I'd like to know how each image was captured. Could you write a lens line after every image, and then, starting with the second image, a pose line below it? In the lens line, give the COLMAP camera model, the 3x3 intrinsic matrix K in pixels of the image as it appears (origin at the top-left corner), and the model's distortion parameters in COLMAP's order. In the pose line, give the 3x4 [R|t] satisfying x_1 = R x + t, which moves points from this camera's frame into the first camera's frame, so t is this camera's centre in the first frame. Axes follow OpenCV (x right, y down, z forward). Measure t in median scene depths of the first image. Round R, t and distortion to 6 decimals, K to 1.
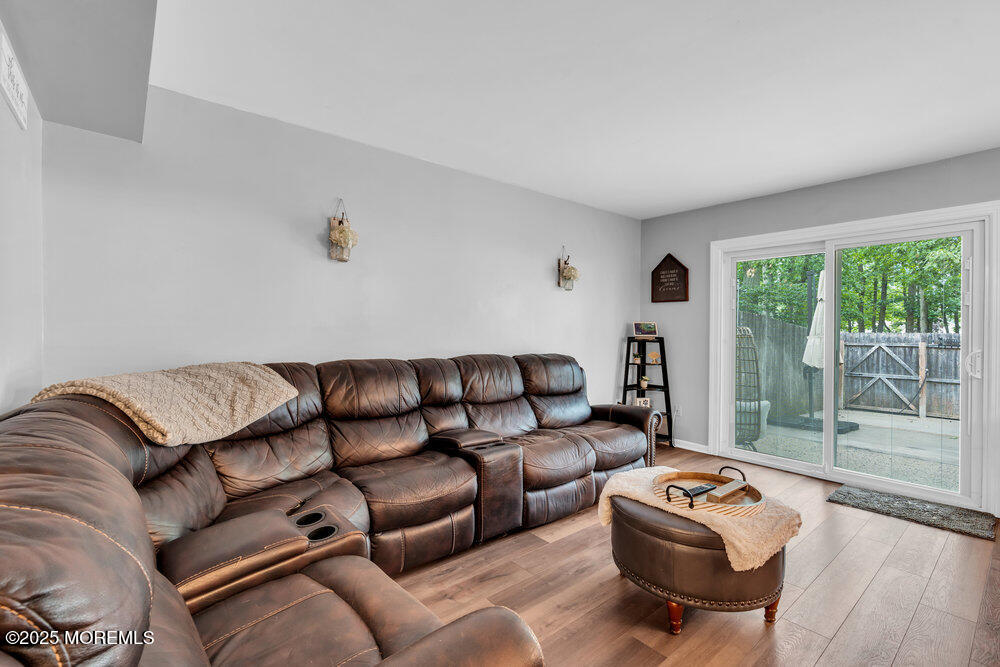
lens RADIAL K [[457.8, 0, 499.1], [0, 457.8, 335.1], [0, 0, 1]] dist [-0.009167, 0.005817]
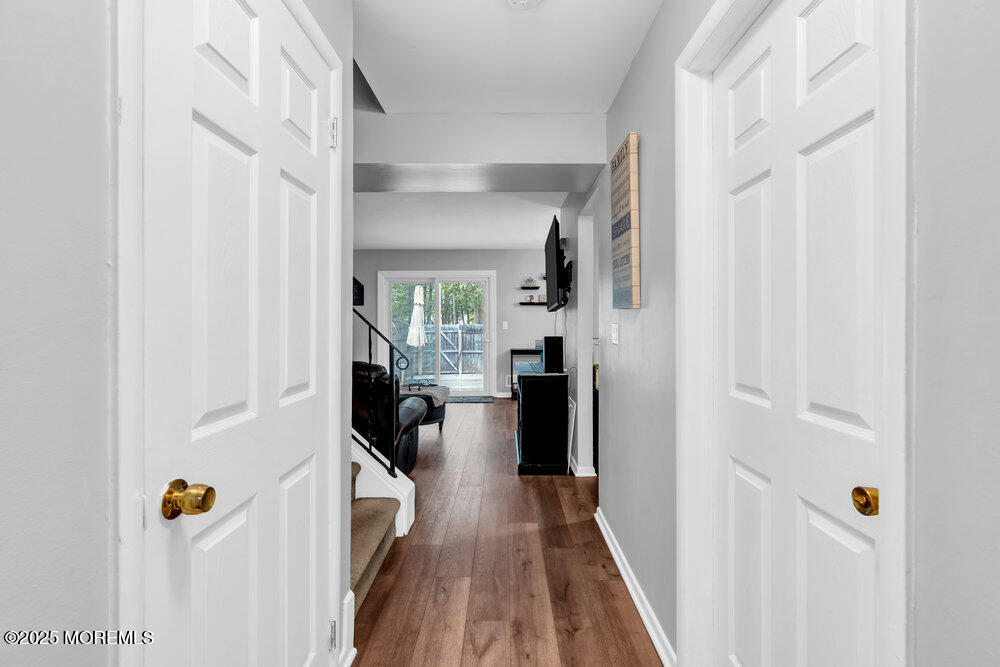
lens RADIAL K [[457.8, 0, 499.1], [0, 457.8, 335.1], [0, 0, 1]] dist [-0.009167, 0.005817]
pose [[0.655095, -0.024067, 0.755163, -0.257509], [0.011642, 0.999695, 0.021761, 0.000501], [-0.755457, -0.005464, 0.655176, -0.220893]]
